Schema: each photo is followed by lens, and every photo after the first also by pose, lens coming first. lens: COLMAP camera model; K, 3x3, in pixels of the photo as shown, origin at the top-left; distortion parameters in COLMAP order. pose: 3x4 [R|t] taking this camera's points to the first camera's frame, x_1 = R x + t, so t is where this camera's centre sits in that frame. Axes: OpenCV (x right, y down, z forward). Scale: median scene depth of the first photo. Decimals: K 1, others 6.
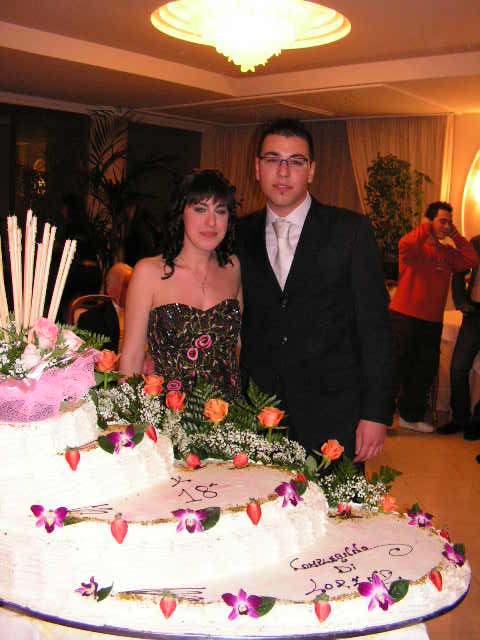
lens RADIAL K [[675.8, 0, 248.3], [0, 675.8, 314.1], [0, 0, 1]] dist [-0.155561, 0.000000]
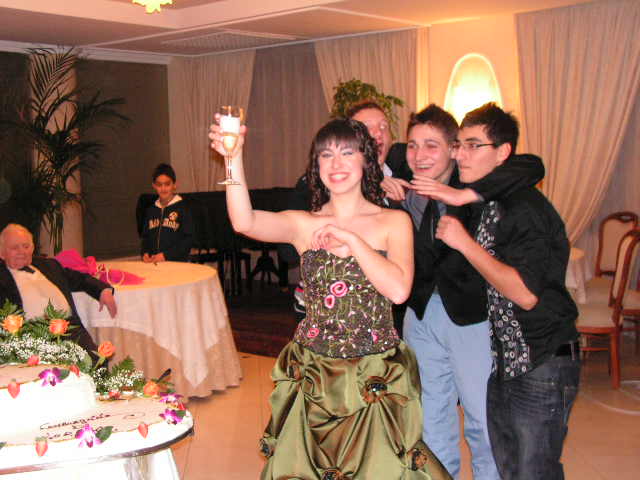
lens RADIAL K [[851.7, 0, 295.0], [0, 851.7, 246.5], [0, 0, 1]] dist [0.006093, 0.000000]
pose [[0.997594, -0.068999, -0.006681, 0.521388], [0.068735, 0.997061, -0.033843, 0.089248], [0.008997, 0.033302, 0.999405, -0.636103]]
